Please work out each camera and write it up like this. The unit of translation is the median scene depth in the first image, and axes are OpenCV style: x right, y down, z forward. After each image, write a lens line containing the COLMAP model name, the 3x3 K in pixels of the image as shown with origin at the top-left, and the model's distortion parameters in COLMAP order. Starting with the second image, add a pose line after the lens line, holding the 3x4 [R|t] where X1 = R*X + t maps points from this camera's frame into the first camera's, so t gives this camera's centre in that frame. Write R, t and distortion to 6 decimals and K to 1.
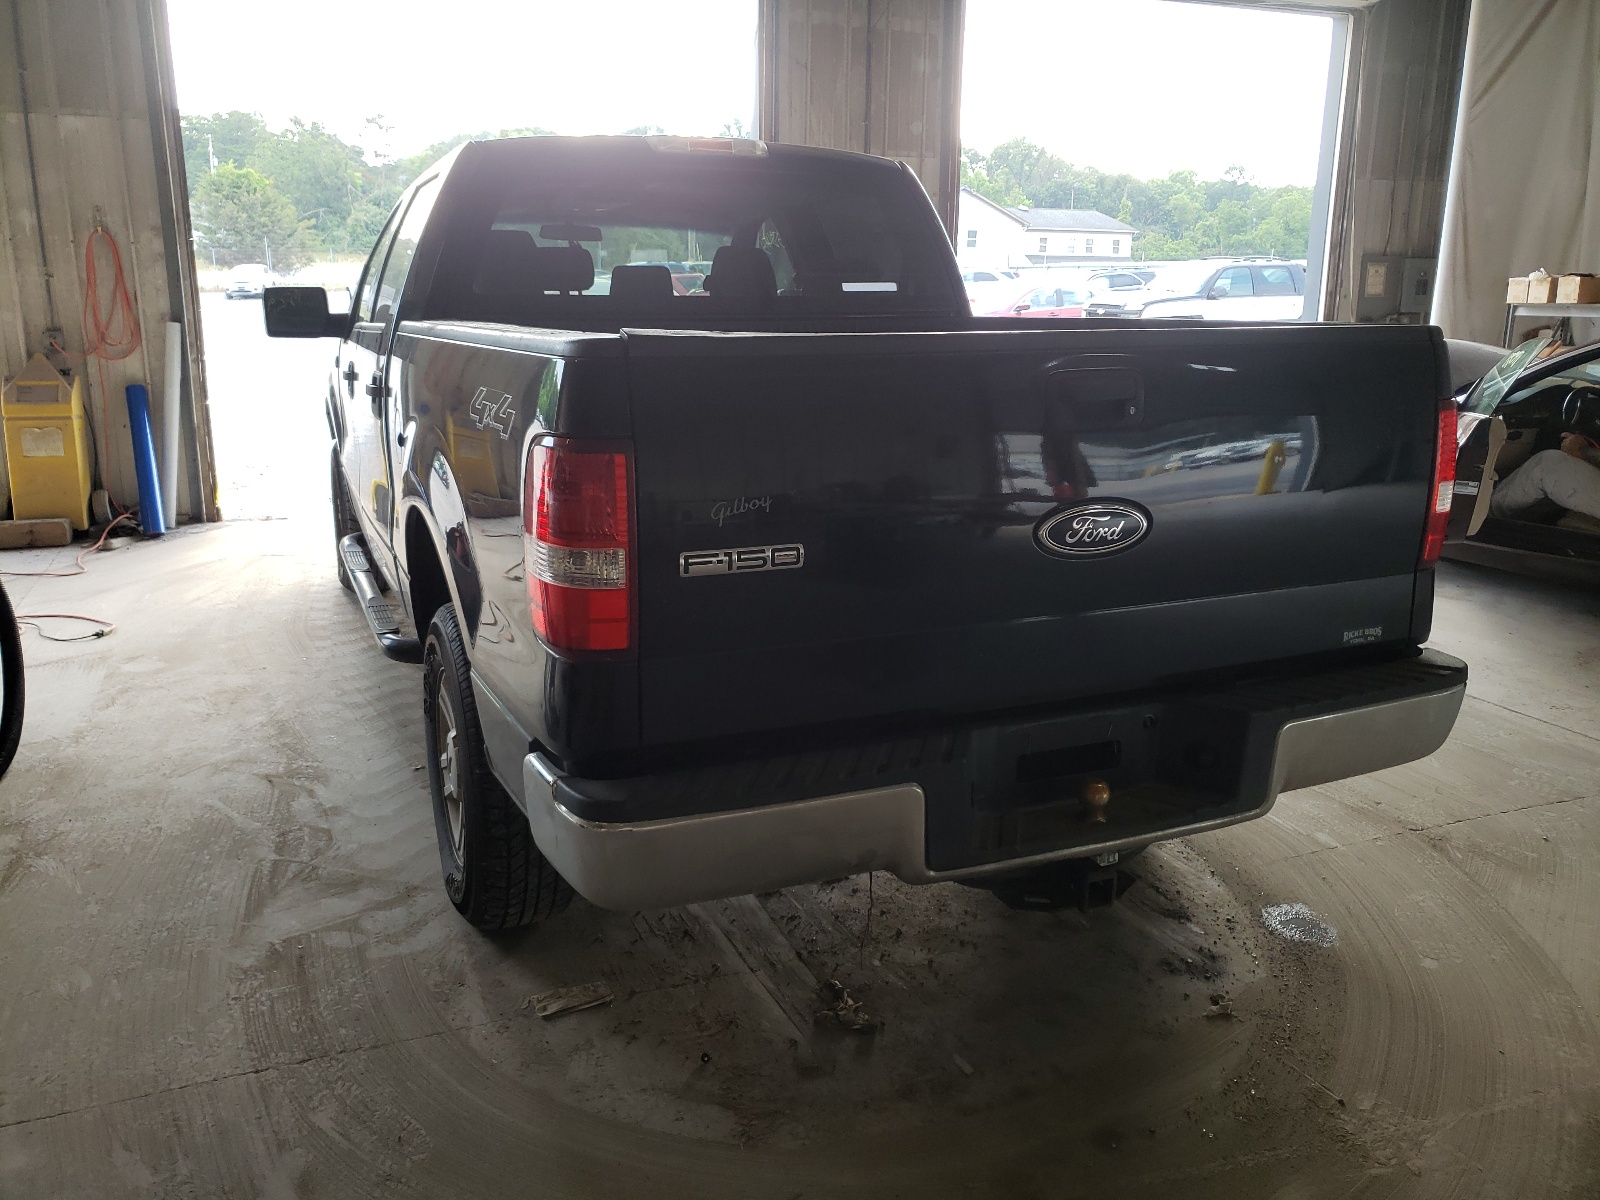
lens RADIAL K [[1237.0, 0, 800.0], [0, 1237.0, 600.0], [0, 0, 1]] dist [0.003801, 0.000534]
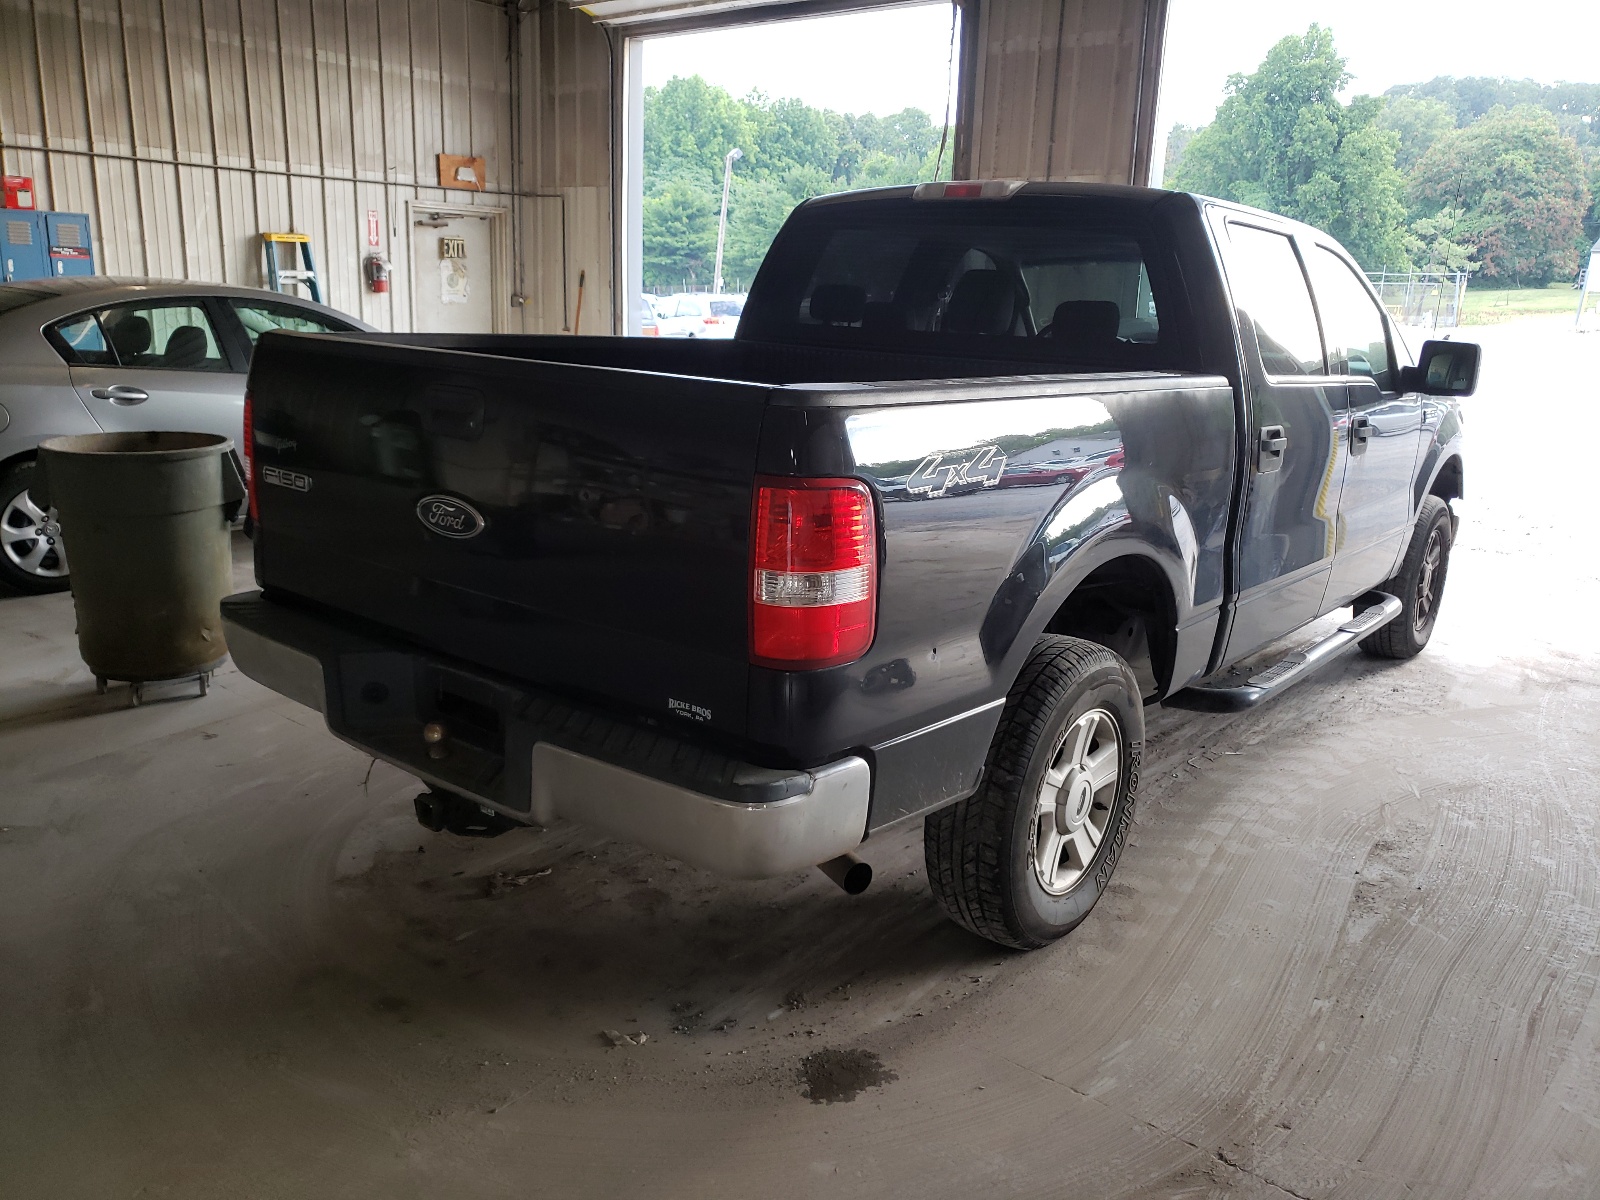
lens RADIAL K [[1233.1, 0, 798.6], [0, 1233.1, 657.5], [0, 0, 1]] dist [0.038657, 0.000900]
pose [[0.462913, 0.258753, -0.847796, 1.100636], [-0.248177, 0.956026, 0.156276, -0.150597], [0.850952, 0.138061, 0.506774, 0.525367]]
